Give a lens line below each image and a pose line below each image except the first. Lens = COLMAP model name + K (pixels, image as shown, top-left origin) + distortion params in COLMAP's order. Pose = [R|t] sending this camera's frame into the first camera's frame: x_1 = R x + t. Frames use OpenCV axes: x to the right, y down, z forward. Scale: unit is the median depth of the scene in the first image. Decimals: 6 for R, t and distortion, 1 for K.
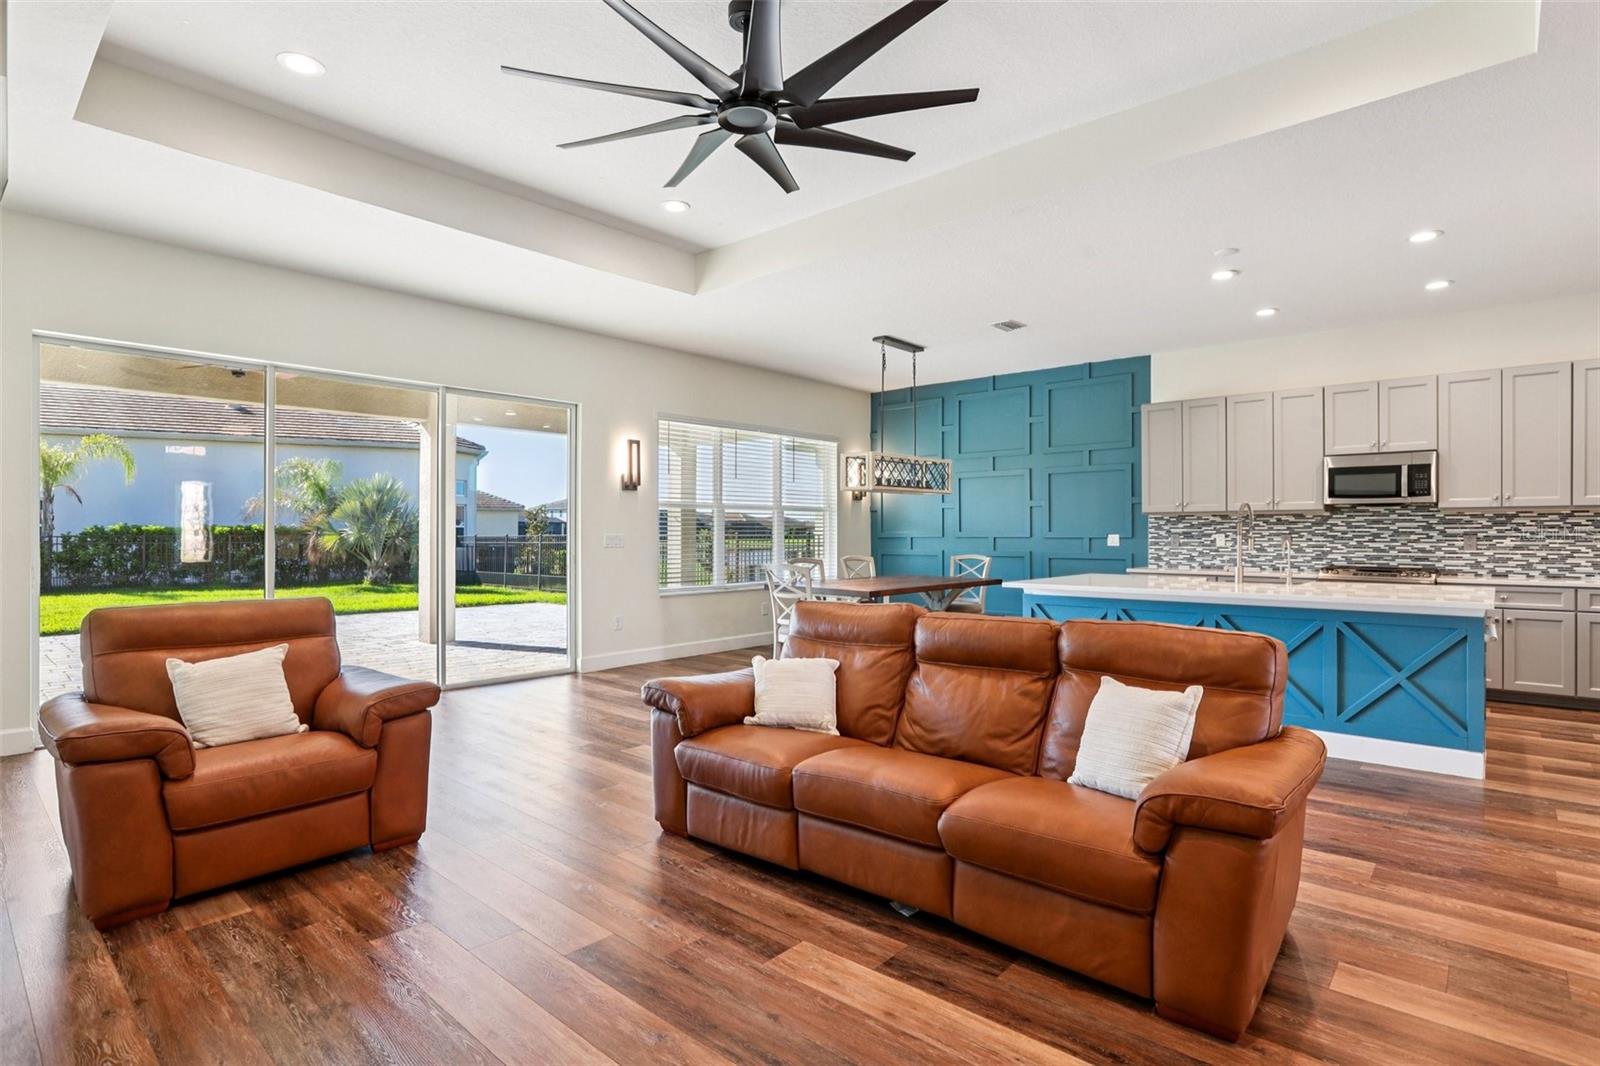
lens RADIAL K [[818.4, 0, 813.3], [0, 818.4, 534.2], [0, 0, 1]] dist [-0.008254, 0.011578]
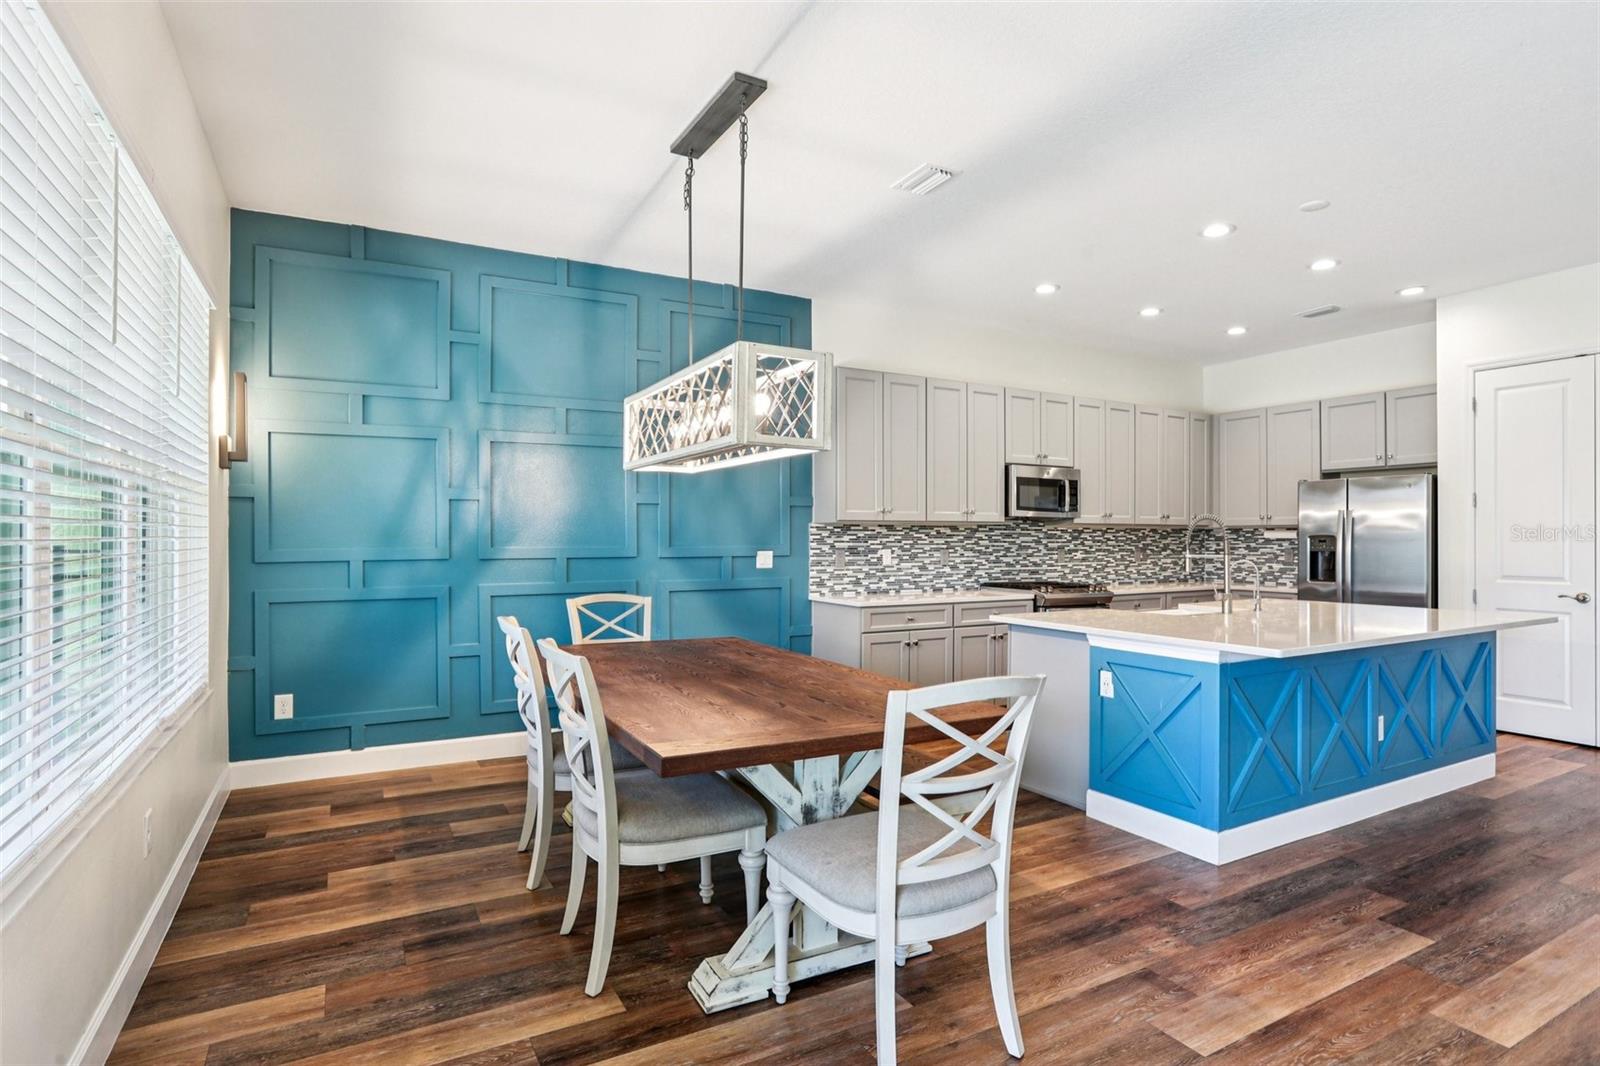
lens RADIAL K [[818.4, 0, 829.1], [0, 818.4, 546.7], [0, 0, 1]] dist [-0.008254, 0.011578]
pose [[0.320574, -0.010014, 0.947170, -0.305917], [-0.000228, 0.999943, 0.010649, -0.012680], [-0.947223, -0.003630, 0.320554, 0.897273]]
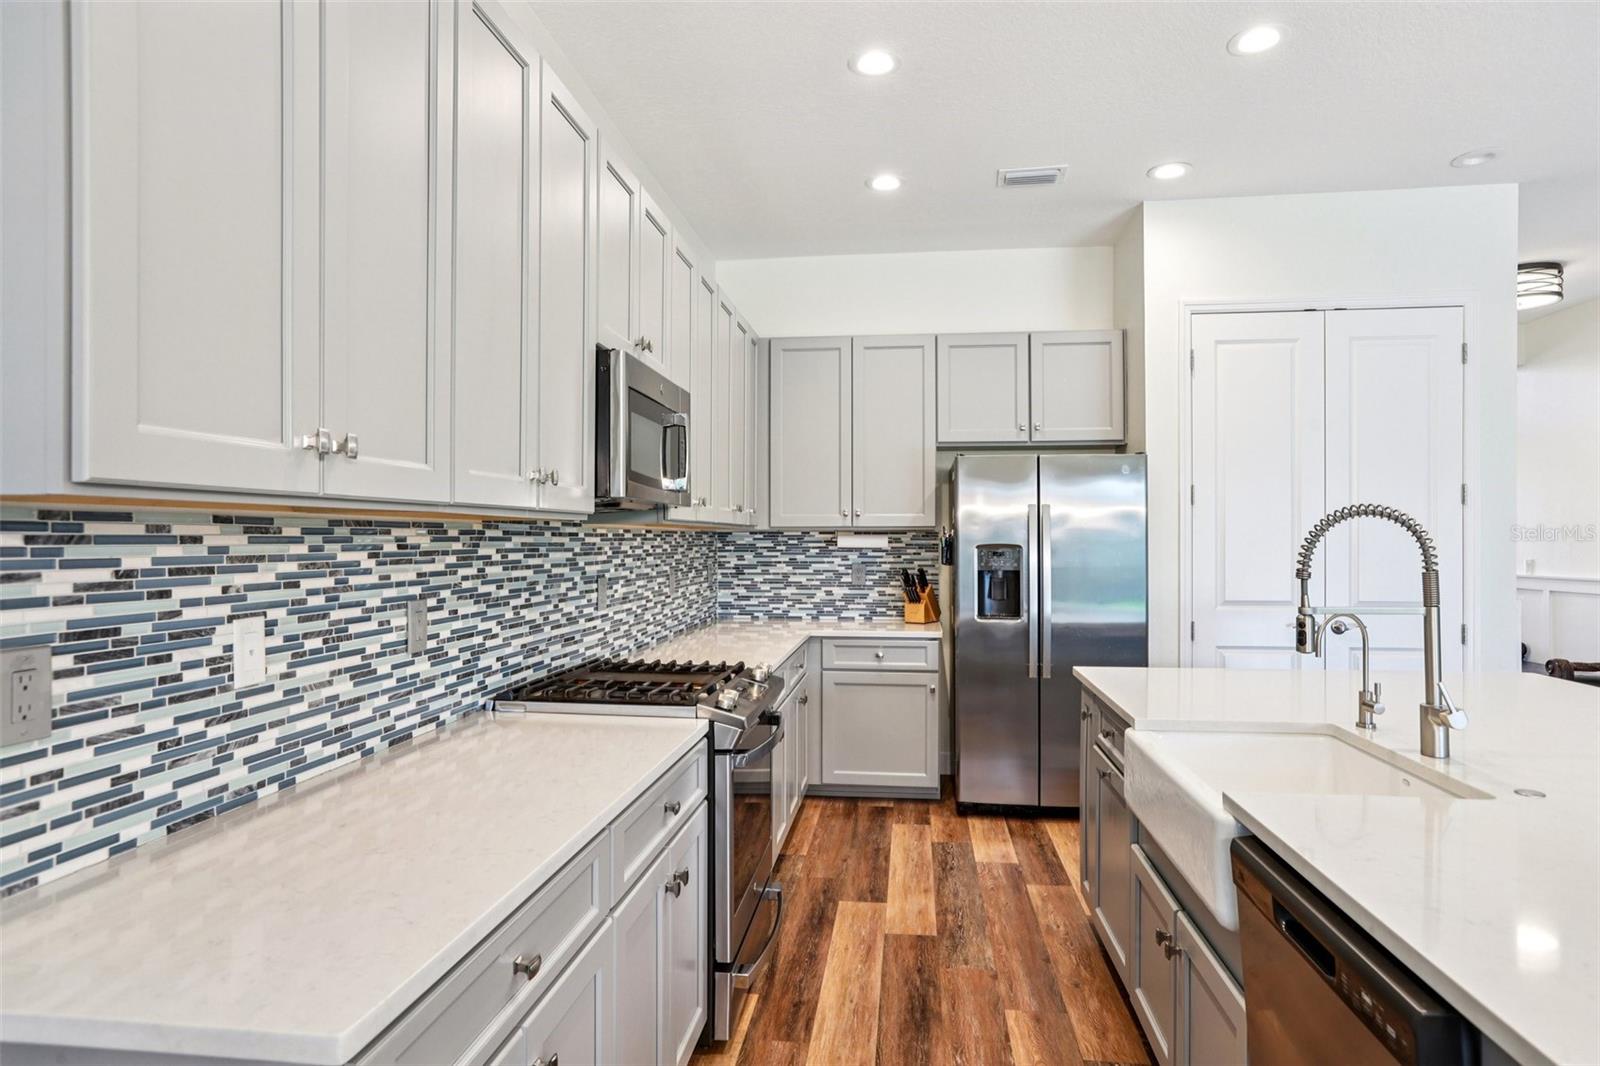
lens RADIAL K [[913.9, 0, 792.5], [0, 913.9, 540.5], [0, 0, 1]] dist [-0.026537, 0.015232]
pose [[-0.540802, -0.004169, 0.841139, 0.288818], [-0.000633, 0.999989, 0.004549, -0.021642], [-0.841149, 0.001928, -0.540799, 1.132077]]
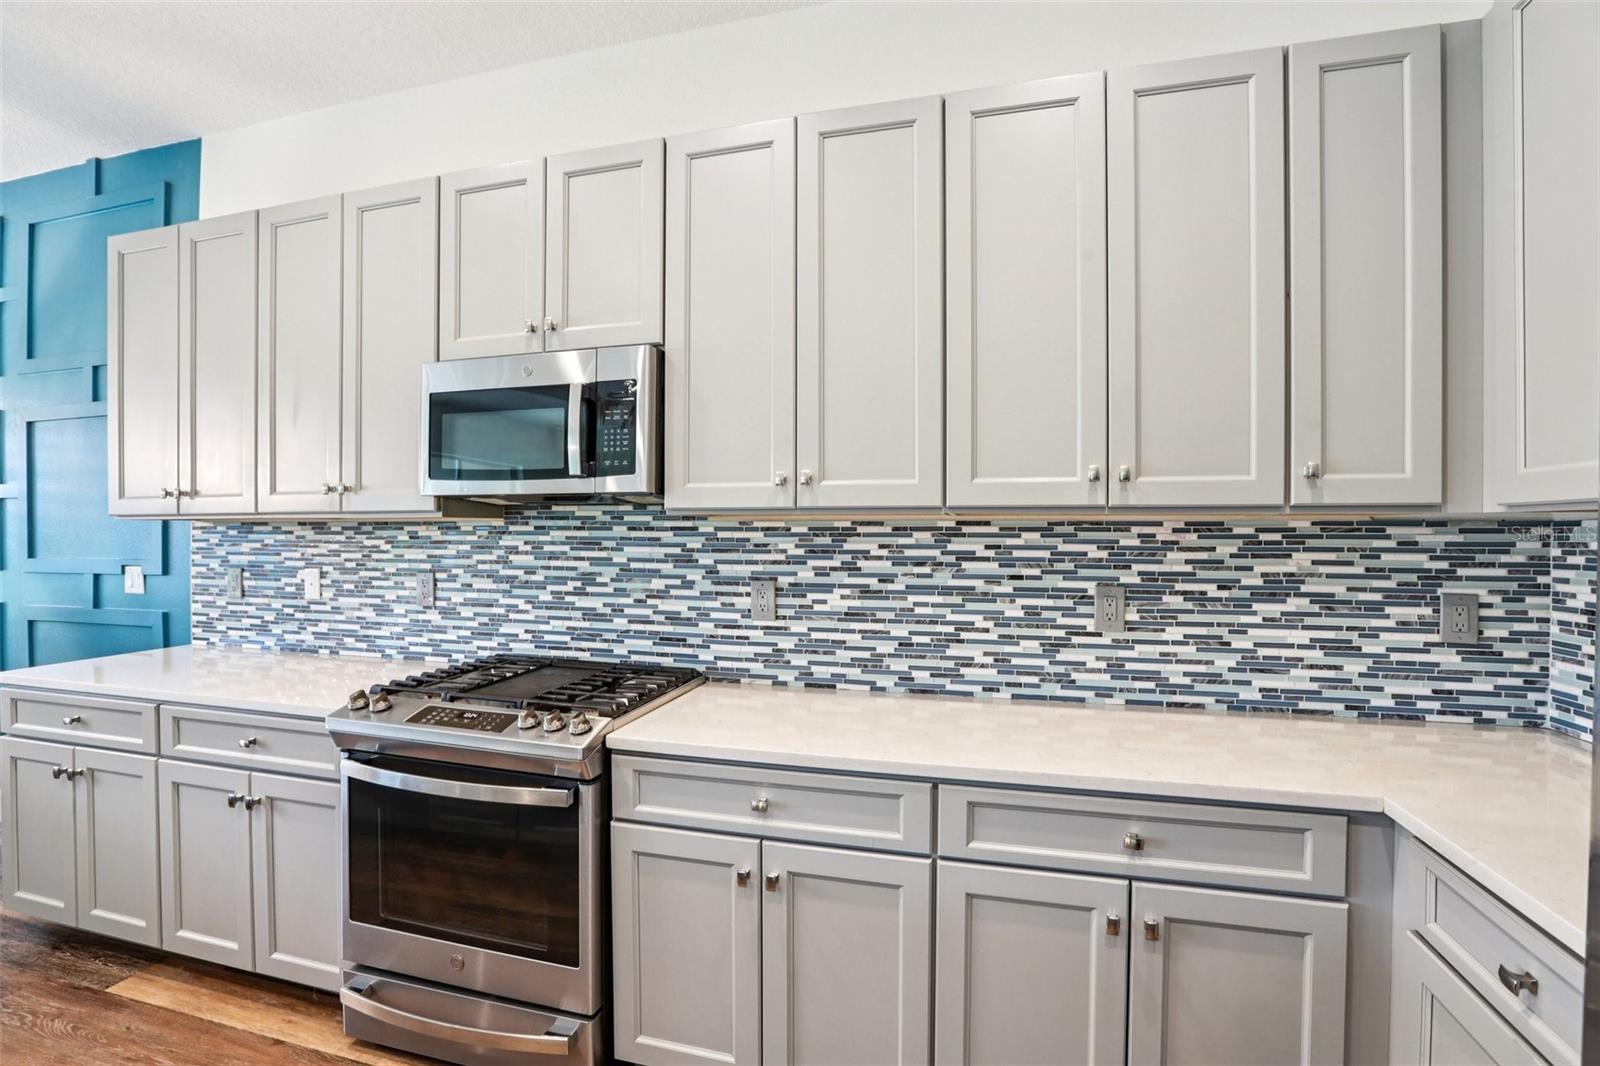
lens RADIAL K [[733.3, 0, 796.2], [0, 733.3, 539.5], [0, 0, 1]] dist [-0.051238, 0.018204]
pose [[0.910153, -0.002706, 0.414263, 0.640175], [-0.000754, 0.999966, 0.008189, -0.020316], [-0.414271, -0.007766, 0.910120, 0.643849]]
